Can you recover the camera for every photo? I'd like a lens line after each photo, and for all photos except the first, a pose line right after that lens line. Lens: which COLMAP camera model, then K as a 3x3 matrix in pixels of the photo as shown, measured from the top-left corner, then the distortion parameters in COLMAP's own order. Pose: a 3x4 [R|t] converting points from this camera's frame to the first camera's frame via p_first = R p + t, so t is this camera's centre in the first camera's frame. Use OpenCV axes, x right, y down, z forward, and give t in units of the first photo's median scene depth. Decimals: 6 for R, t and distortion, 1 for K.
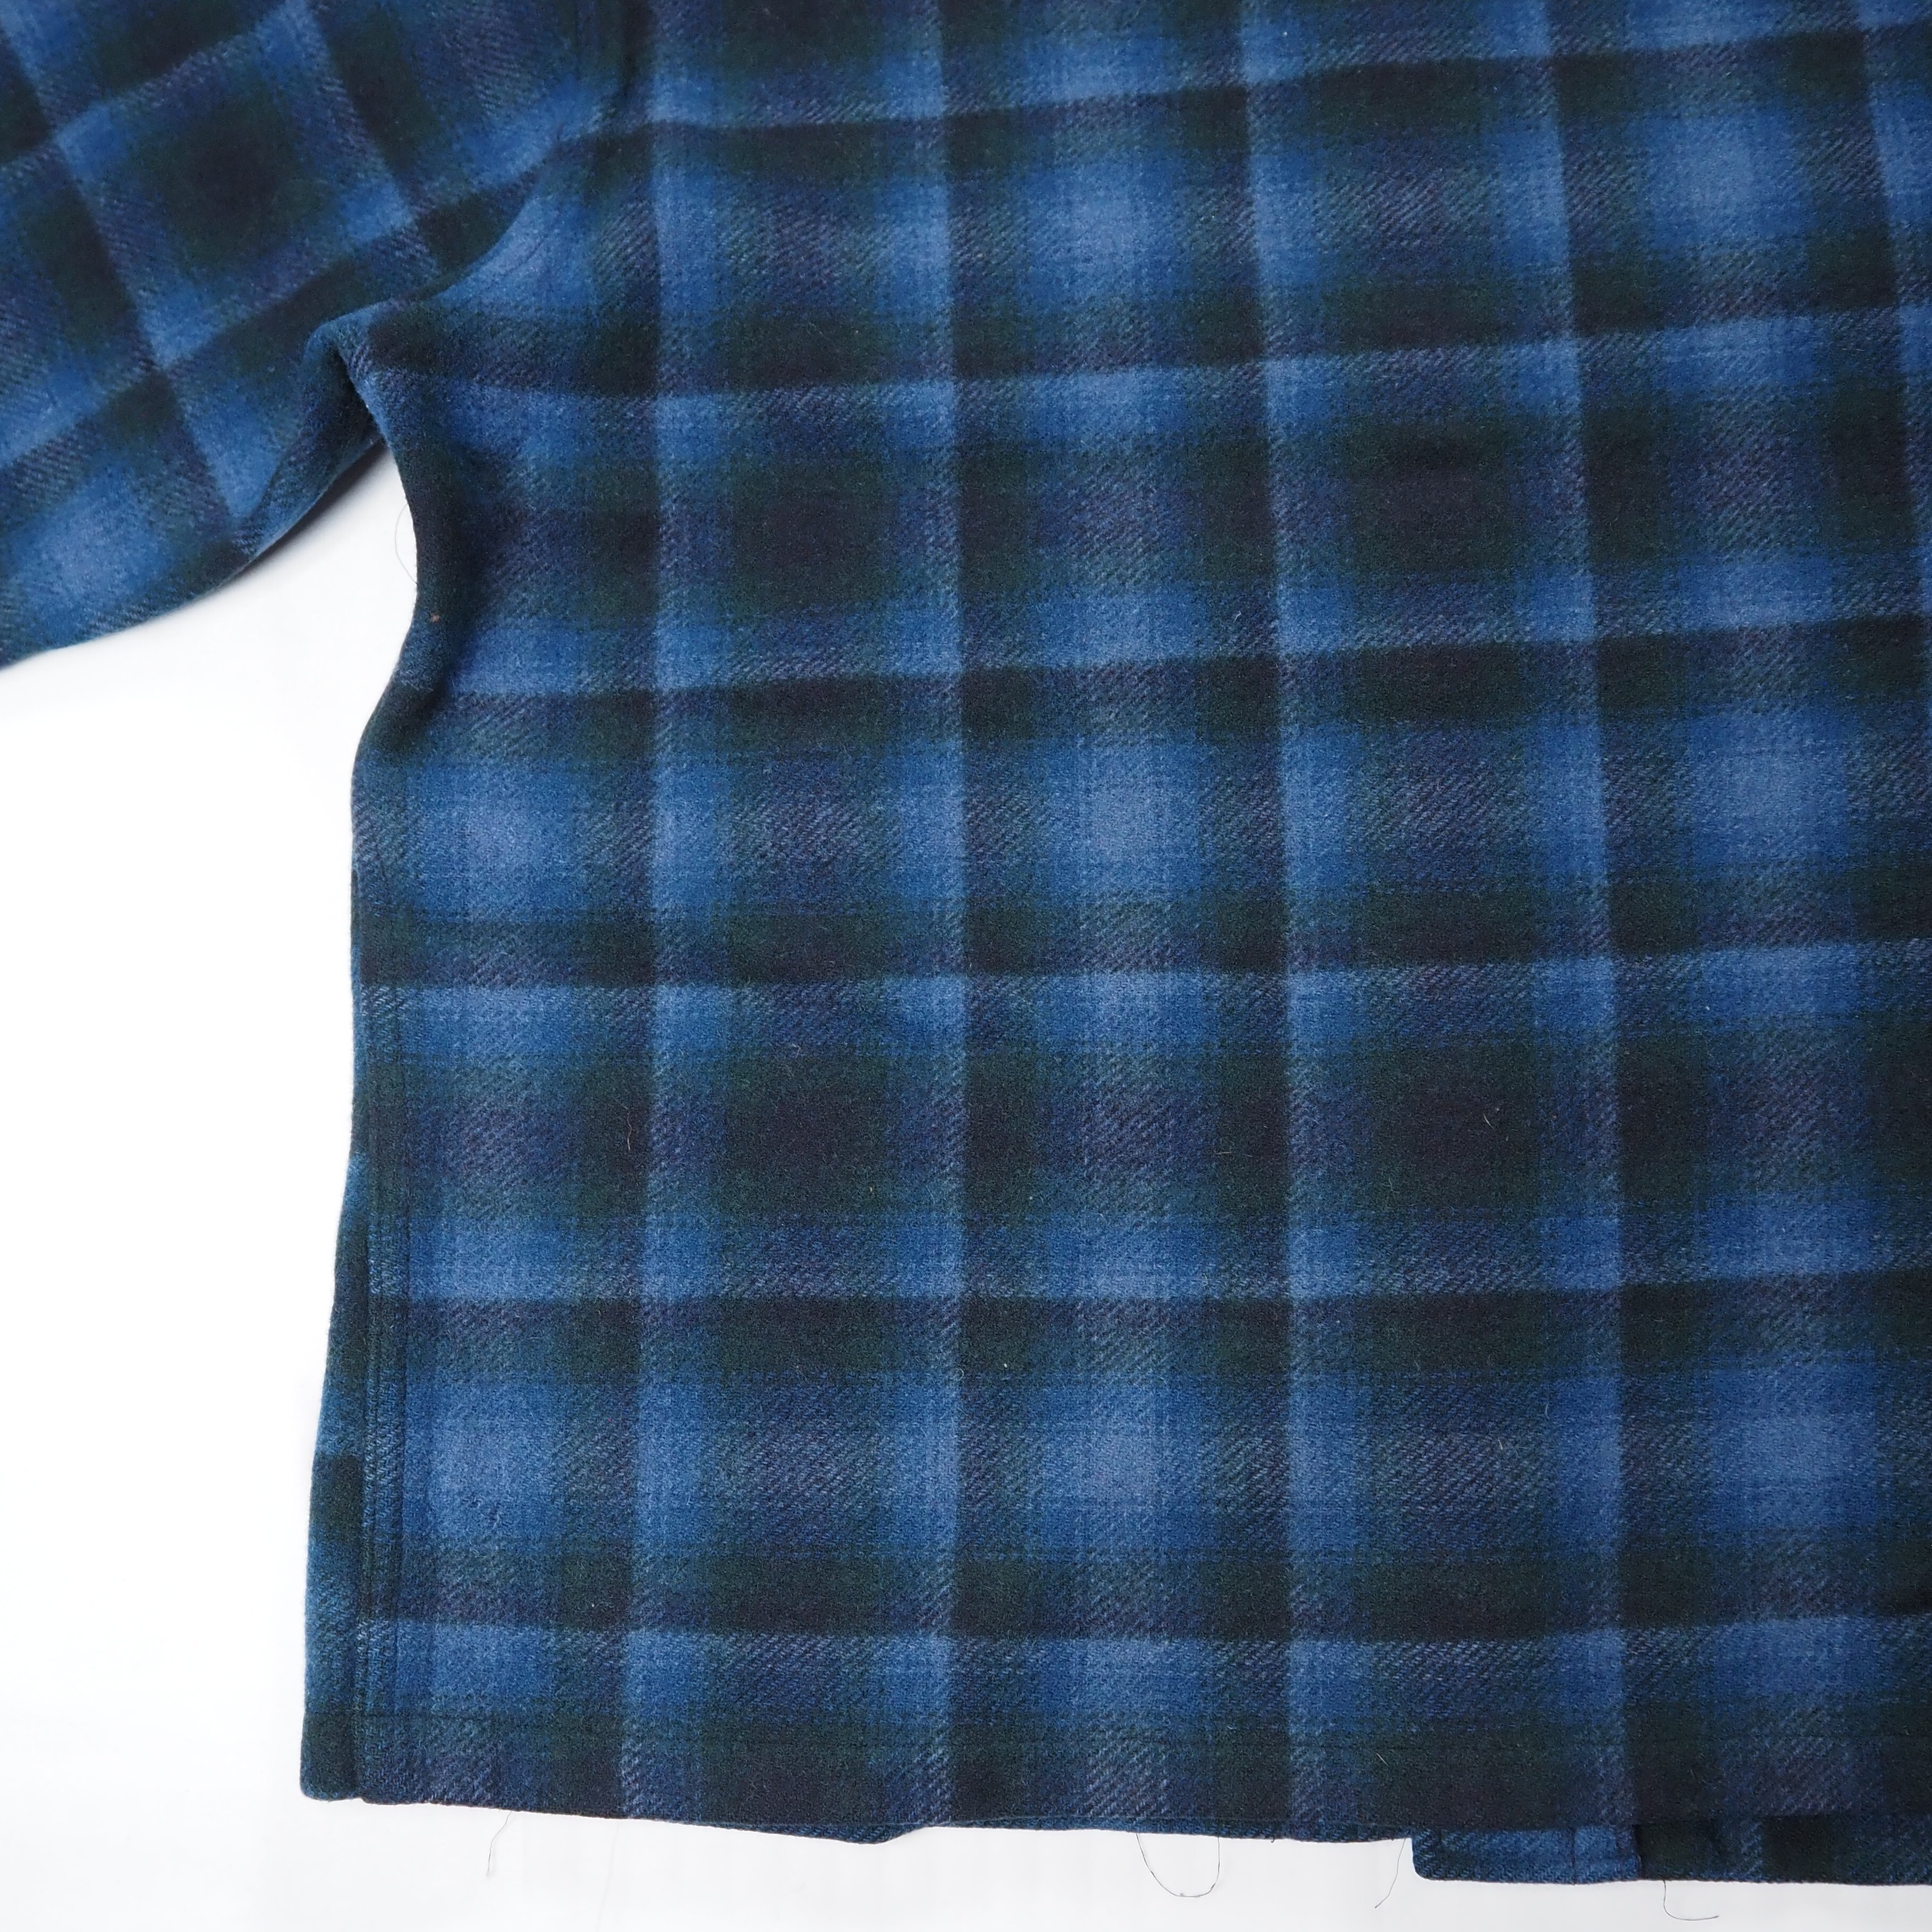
lens RADIAL K [[1889.5, 0, 967.9], [0, 1889.5, 932.7], [0, 0, 1]] dist [-0.044984, 0.017326]
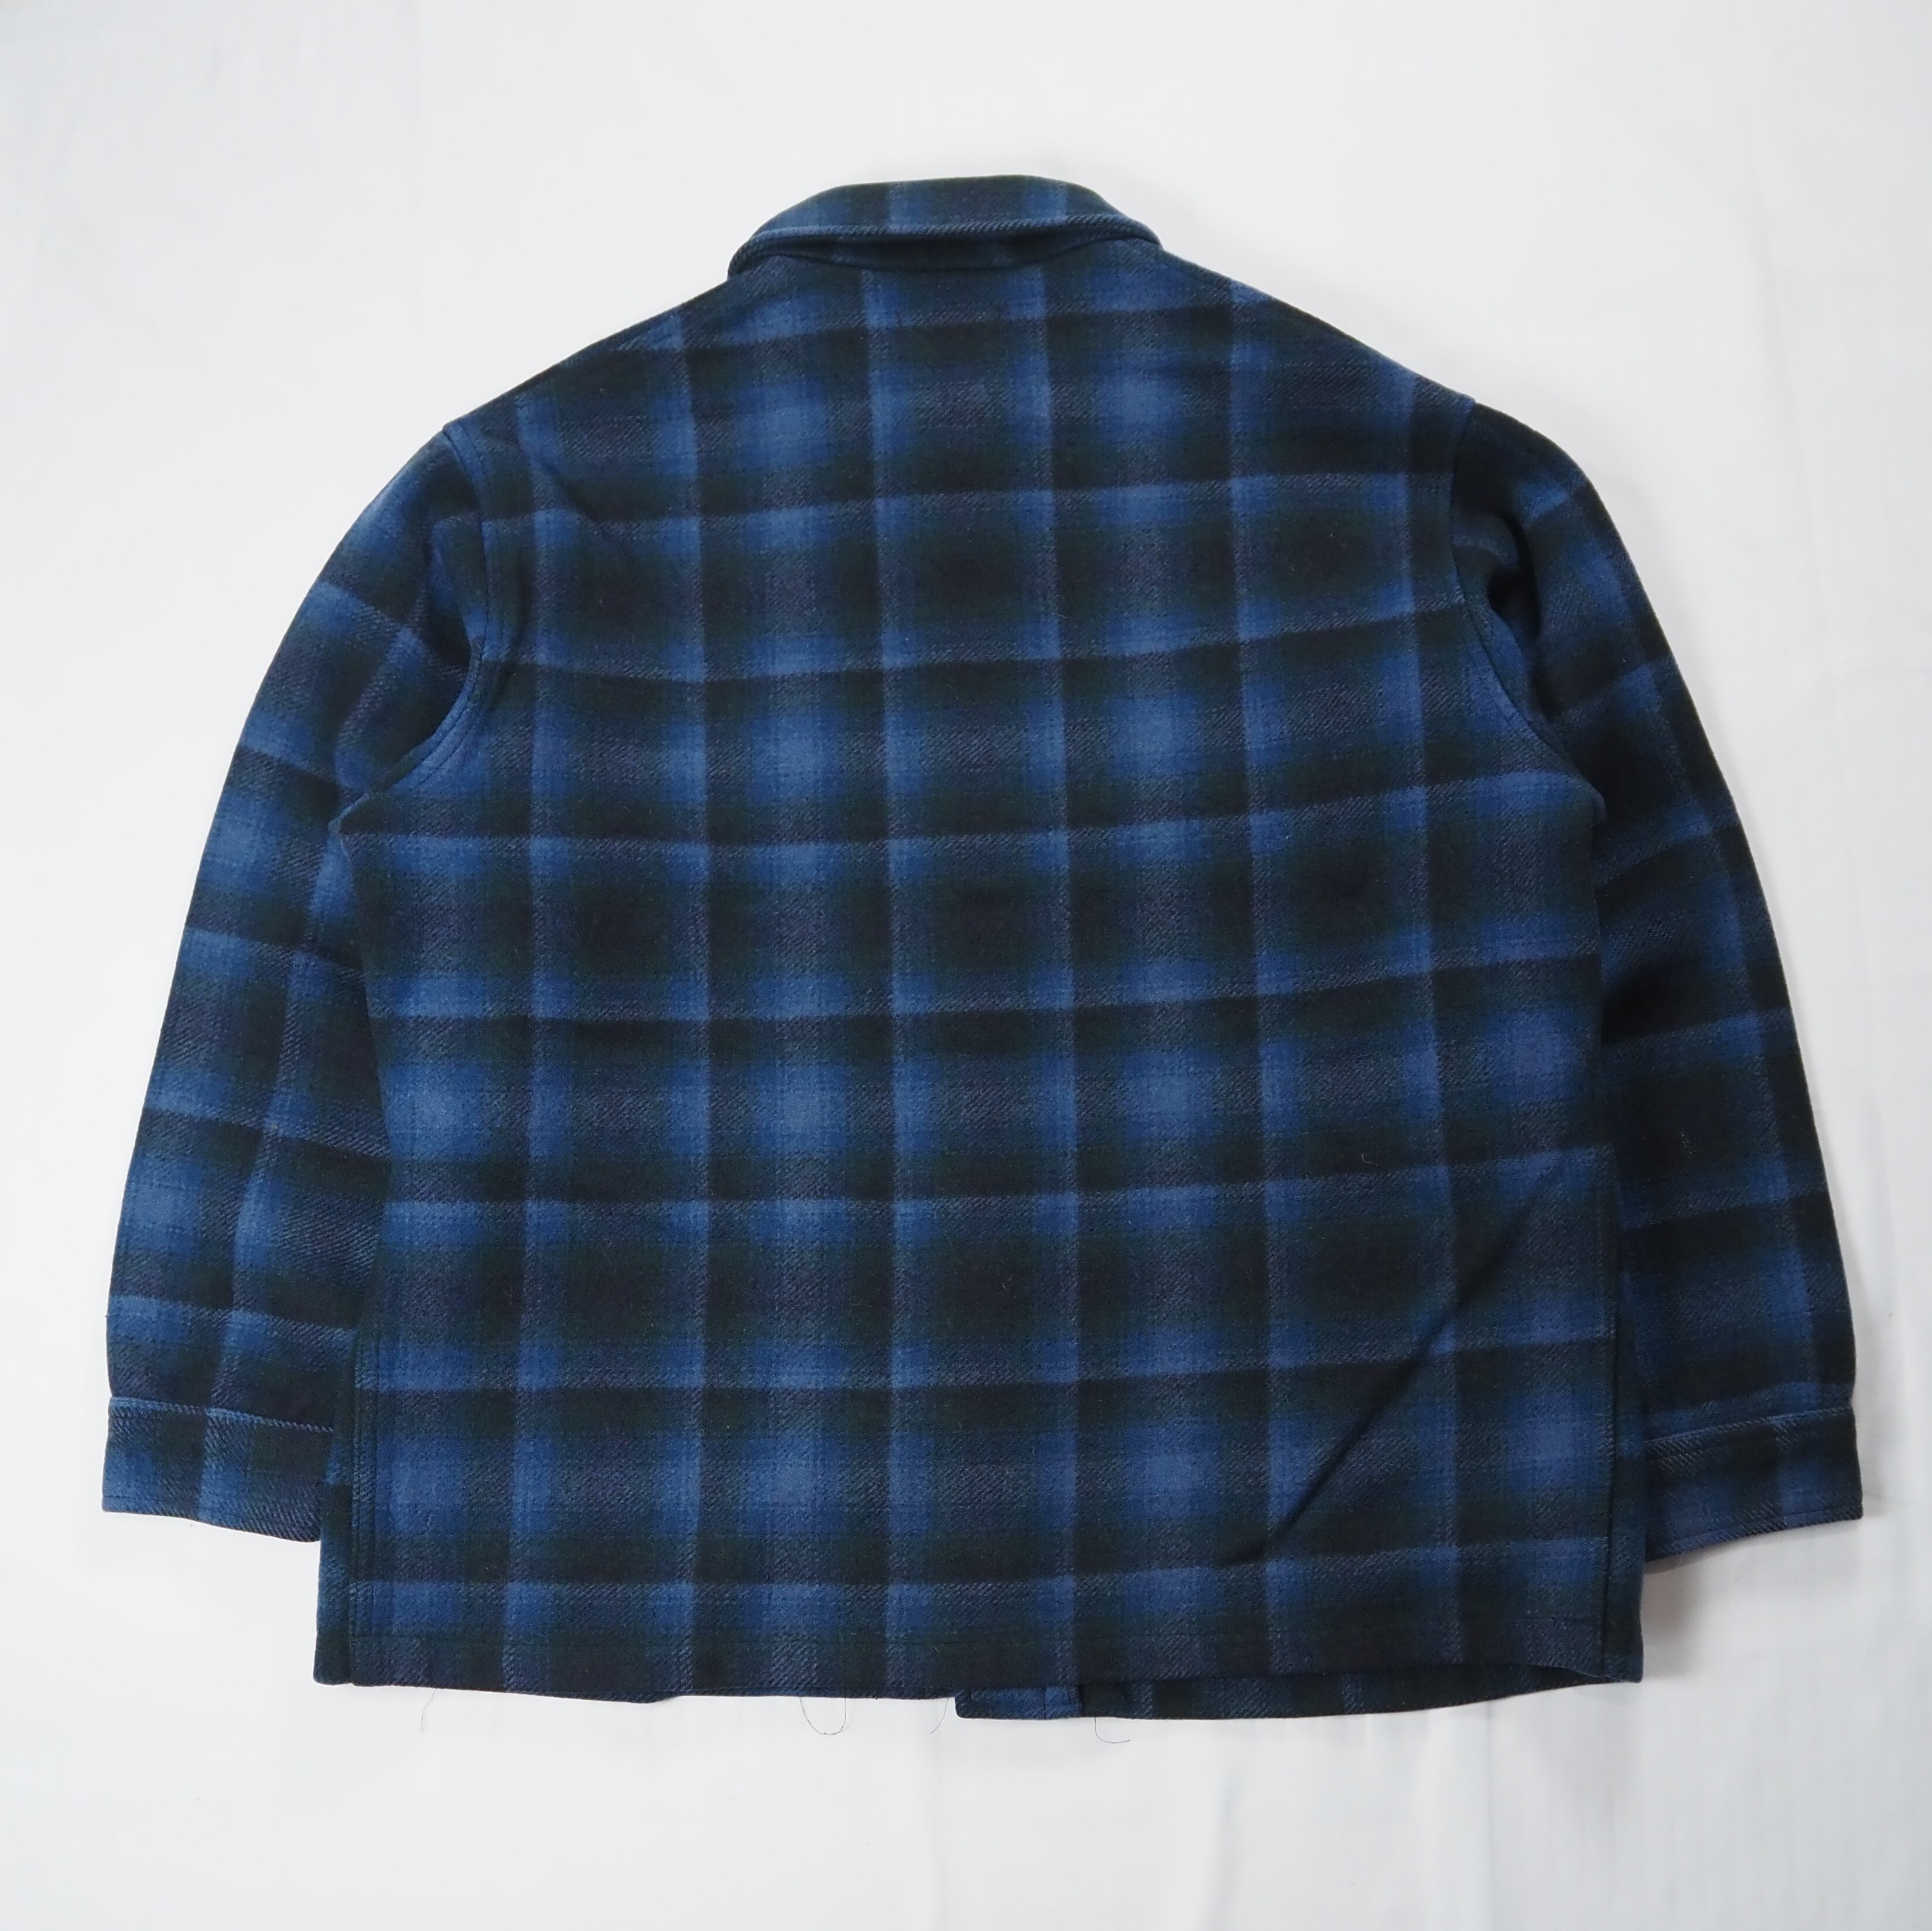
lens RADIAL K [[1948.2, 0, 902.5], [0, 1948.2, 971.6], [0, 0, 1]] dist [-0.057905, 0.012315]
pose [[0.998345, 0.009102, 0.056788, 0.074213], [-0.006429, 0.998870, -0.047084, -0.105545], [-0.057152, 0.046641, 0.997275, -0.804400]]
